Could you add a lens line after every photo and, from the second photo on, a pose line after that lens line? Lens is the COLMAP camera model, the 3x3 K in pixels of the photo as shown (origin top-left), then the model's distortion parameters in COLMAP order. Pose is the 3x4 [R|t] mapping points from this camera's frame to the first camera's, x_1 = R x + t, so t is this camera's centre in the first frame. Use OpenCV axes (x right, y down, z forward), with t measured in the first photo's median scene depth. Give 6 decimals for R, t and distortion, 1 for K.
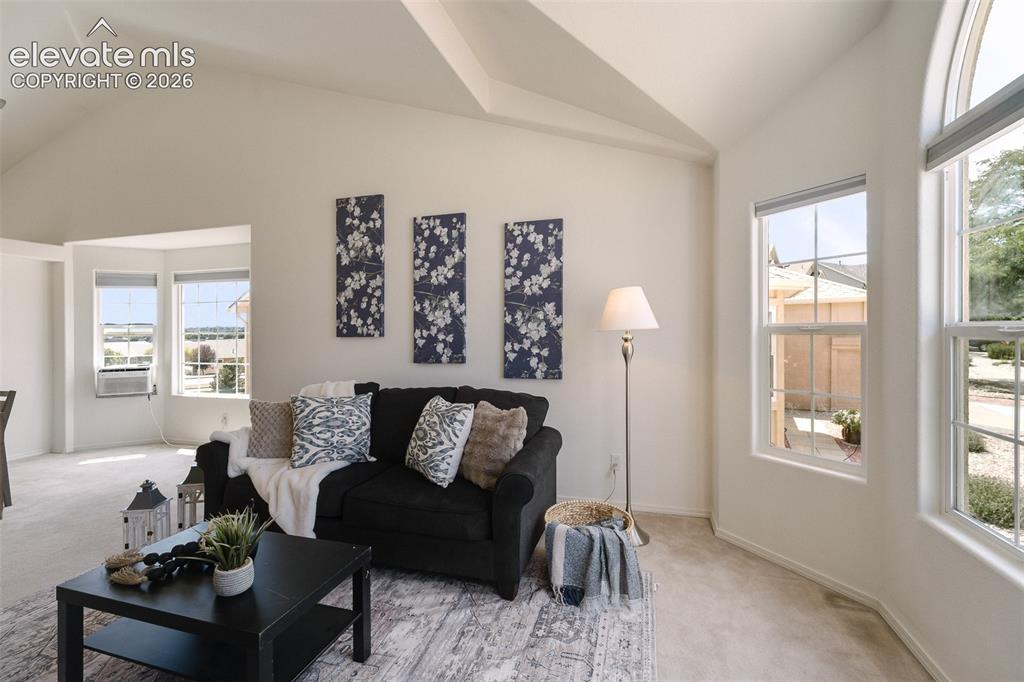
lens RADIAL K [[443.9, 0, 522.2], [0, 443.9, 334.7], [0, 0, 1]] dist [0.006223, -0.004043]
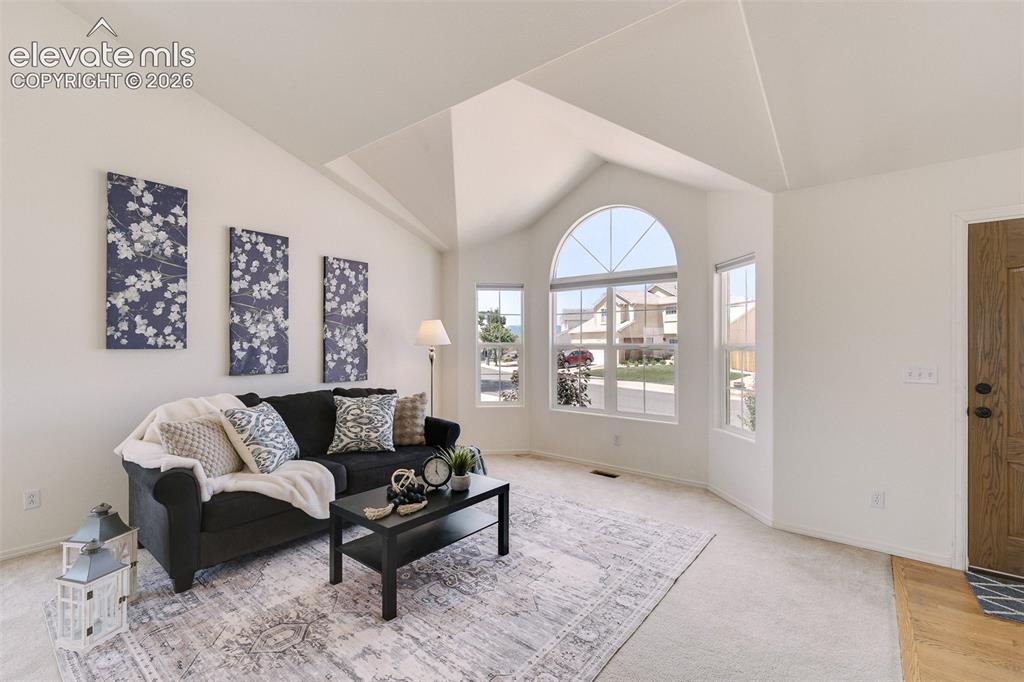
lens RADIAL K [[443.9, 0, 514.3], [0, 443.9, 346.5], [0, 0, 1]] dist [0.006223, -0.004043]
pose [[0.383201, 0.006803, 0.923640, -0.926843], [-0.001999, 0.999977, -0.006536, 0.004869], [-0.923663, 0.000658, 0.383205, 0.049275]]
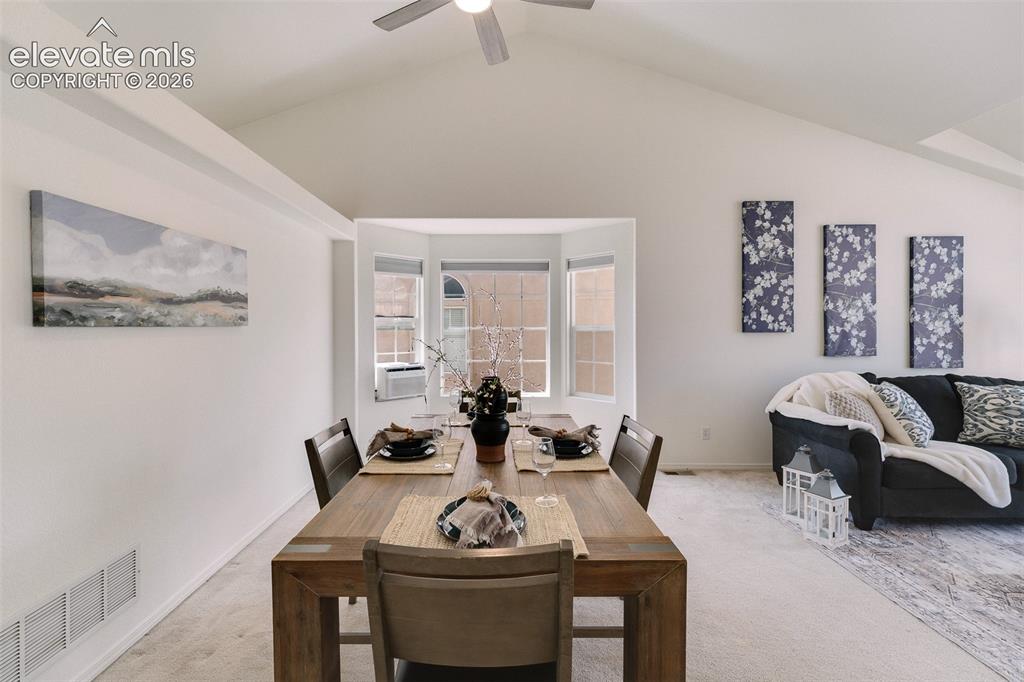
lens RADIAL K [[443.9, 0, 495.9], [0, 443.9, 327.9], [0, 0, 1]] dist [0.006223, -0.004043]
pose [[0.962290, 0.007777, 0.271916, -1.364198], [-0.005002, 0.999928, -0.010899, 0.010009], [-0.271981, 0.009128, 0.962259, 0.159161]]
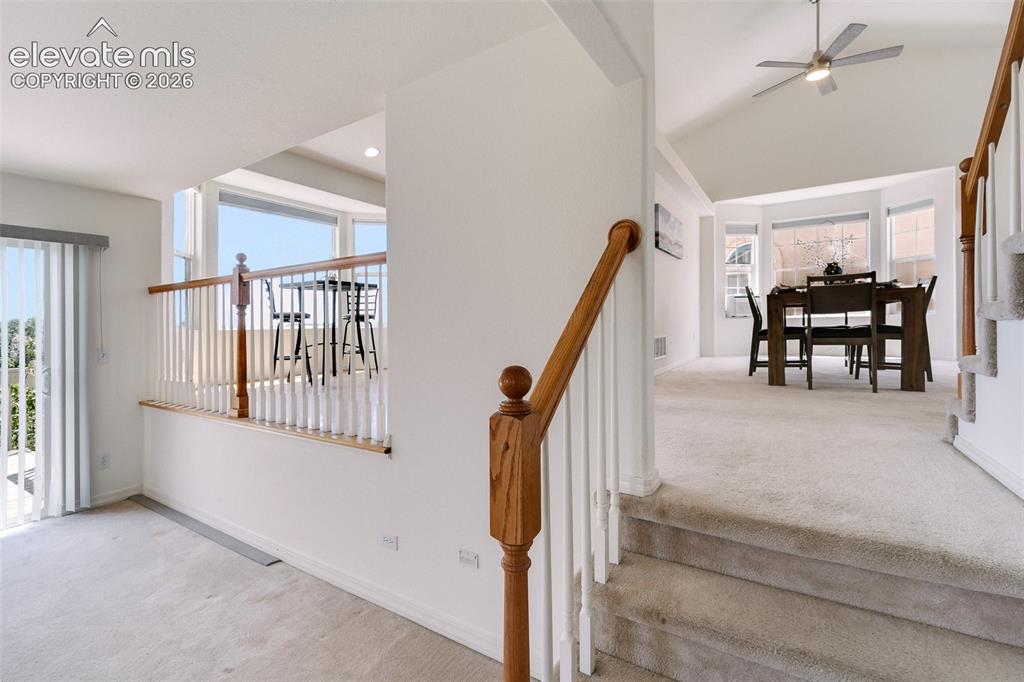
lens RADIAL K [[443.9, 0, 505.7], [0, 443.9, 330.3], [0, 0, 1]] dist [0.006223, -0.004043]
pose [[0.957155, -0.003850, -0.289550, -1.704215], [0.007334, 0.999913, 0.010948, 0.226683], [0.289483, -0.012603, 0.957100, -0.677015]]
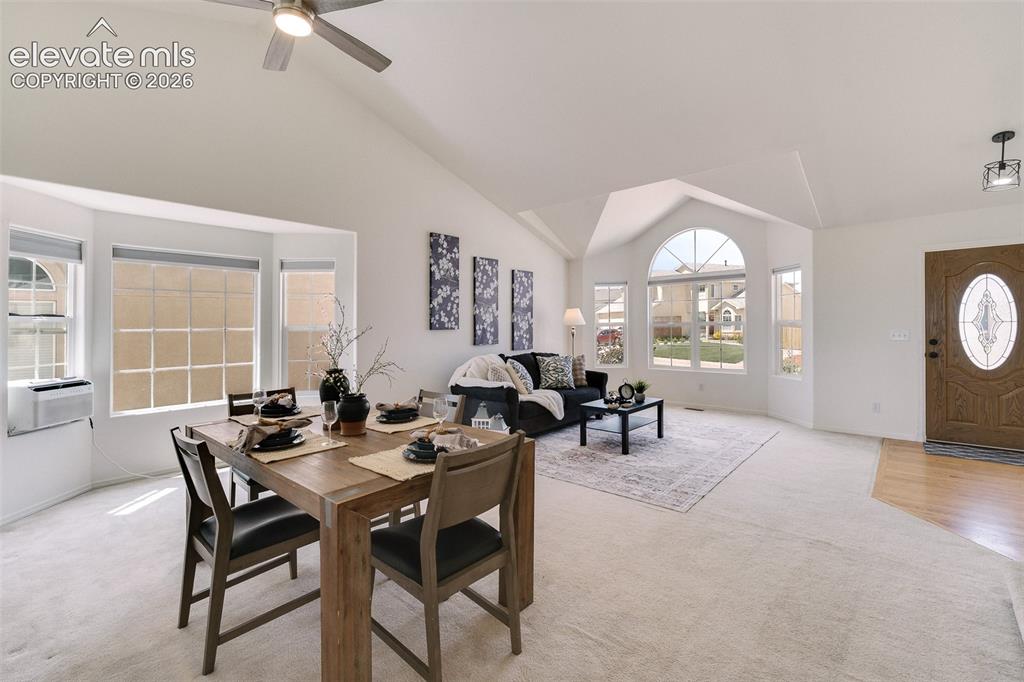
lens RADIAL K [[443.9, 0, 504.8], [0, 443.9, 334.4], [0, 0, 1]] dist [0.006223, -0.004043]
pose [[0.440775, -0.014156, 0.897506, -1.702053], [0.015244, 0.999849, 0.008284, 0.012511], [-0.897488, 0.010030, 0.440924, 0.181867]]
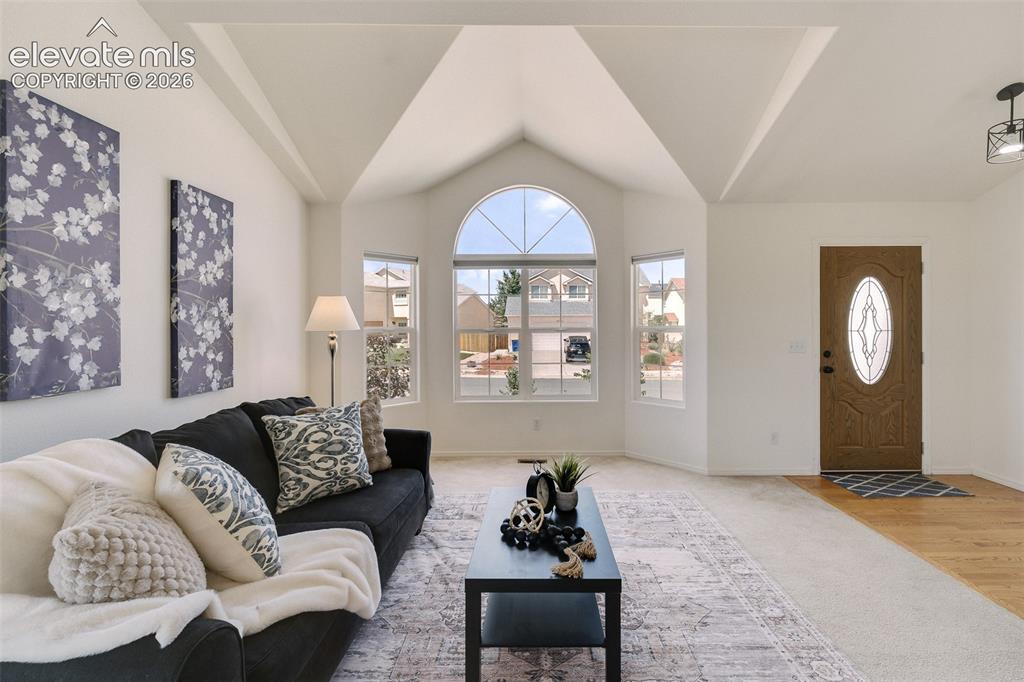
lens RADIAL K [[443.9, 0, 533.1], [0, 443.9, 328.0], [0, 0, 1]] dist [0.006223, -0.004043]
pose [[-0.274879, 0.010525, 0.961421, -0.841422], [0.013601, 0.999883, -0.007057, -0.000557], [-0.961383, 0.011137, -0.274990, 0.621021]]
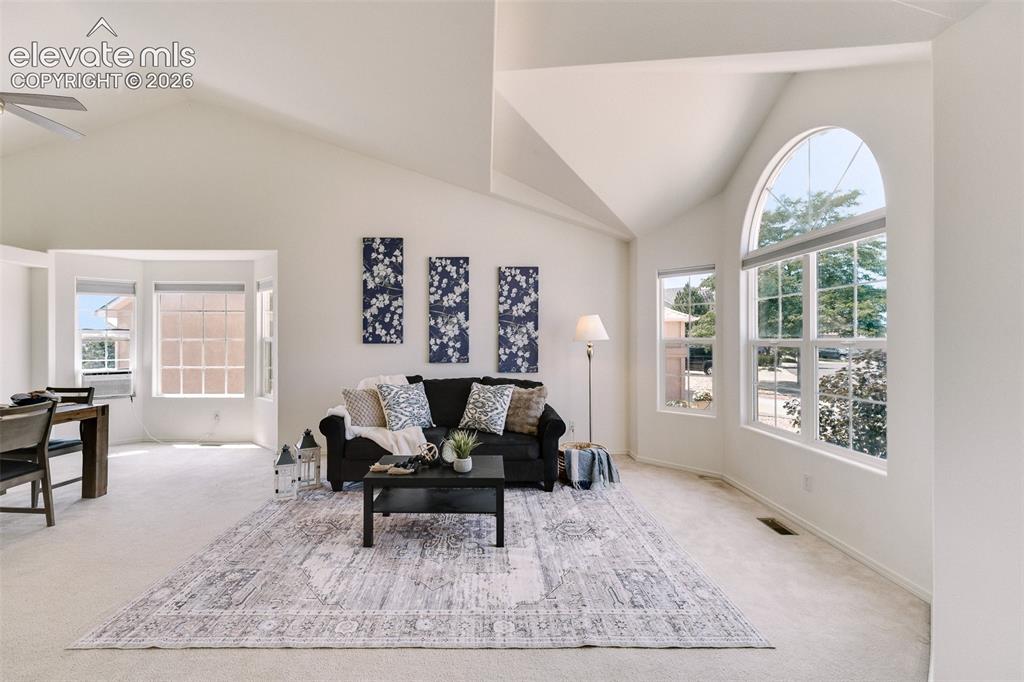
lens RADIAL K [[443.9, 0, 489.5], [0, 443.9, 344.4], [0, 0, 1]] dist [0.006223, -0.004043]
pose [[0.959412, 0.008059, 0.281891, -0.459895], [-0.007892, 0.999967, -0.001728, 0.007591], [-0.281896, -0.000567, 0.959445, -0.379148]]
